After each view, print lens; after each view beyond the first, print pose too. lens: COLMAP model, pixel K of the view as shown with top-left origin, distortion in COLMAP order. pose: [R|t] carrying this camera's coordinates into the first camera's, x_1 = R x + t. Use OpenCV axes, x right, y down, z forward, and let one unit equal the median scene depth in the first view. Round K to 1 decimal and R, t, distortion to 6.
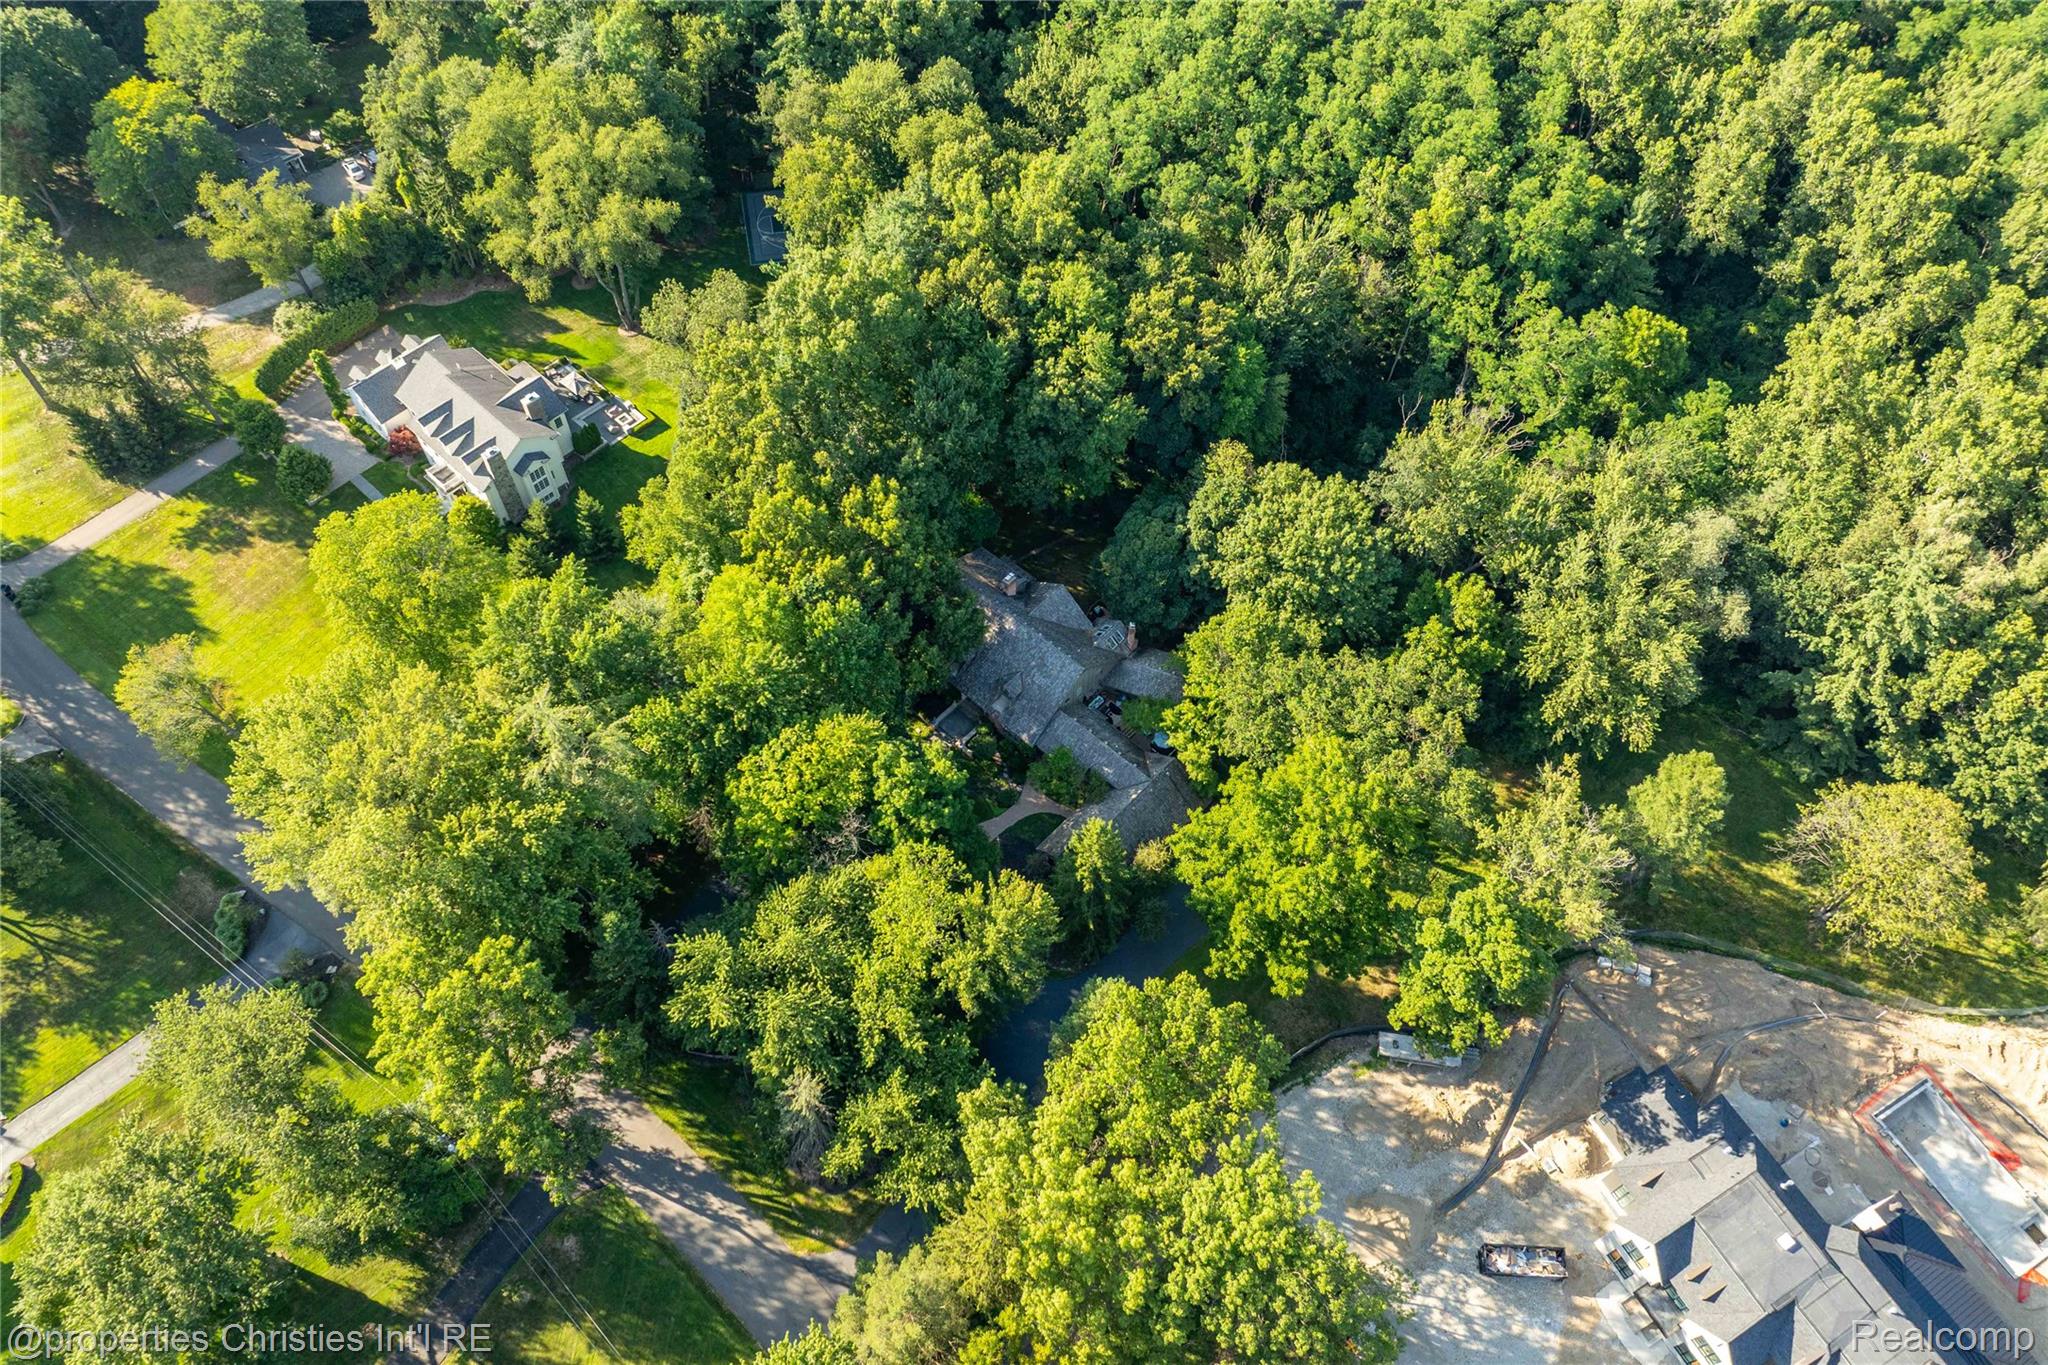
lens RADIAL K [[1452.4, 0, 1021.1], [0, 1452.4, 680.0], [0, 0, 1]] dist [-0.034340, -0.001395]
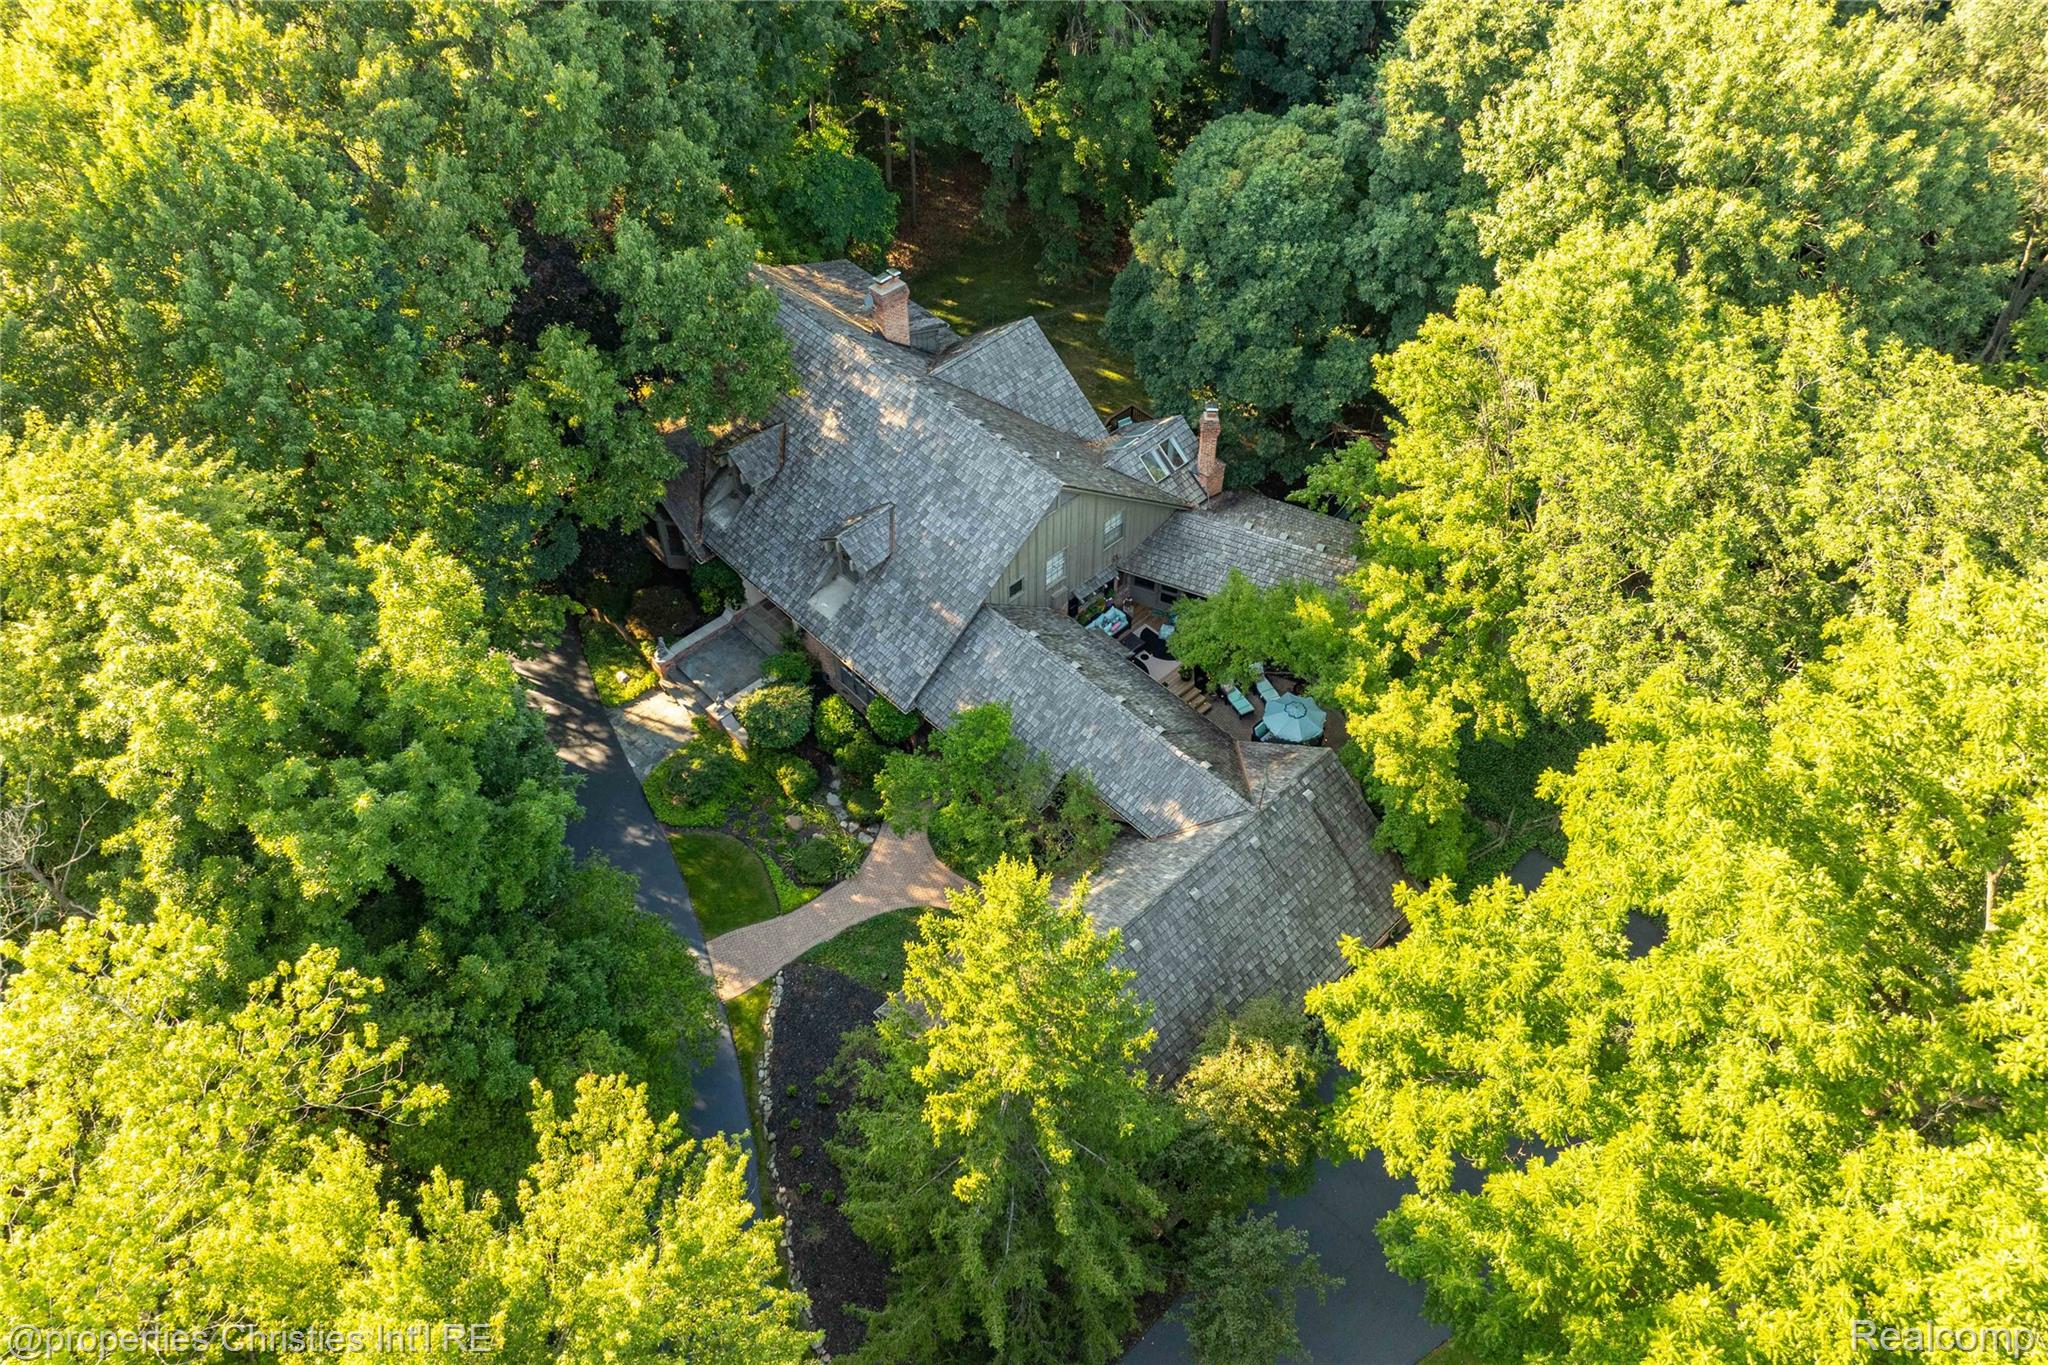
lens RADIAL K [[1452.4, 0, 1030.1], [0, 1452.4, 687.0], [0, 0, 1]] dist [-0.034340, -0.001395]
pose [[0.997680, 0.039895, -0.055171, 0.057978], [-0.046501, 0.991170, -0.124173, 0.084569], [0.049730, 0.126450, 0.990726, 0.691471]]
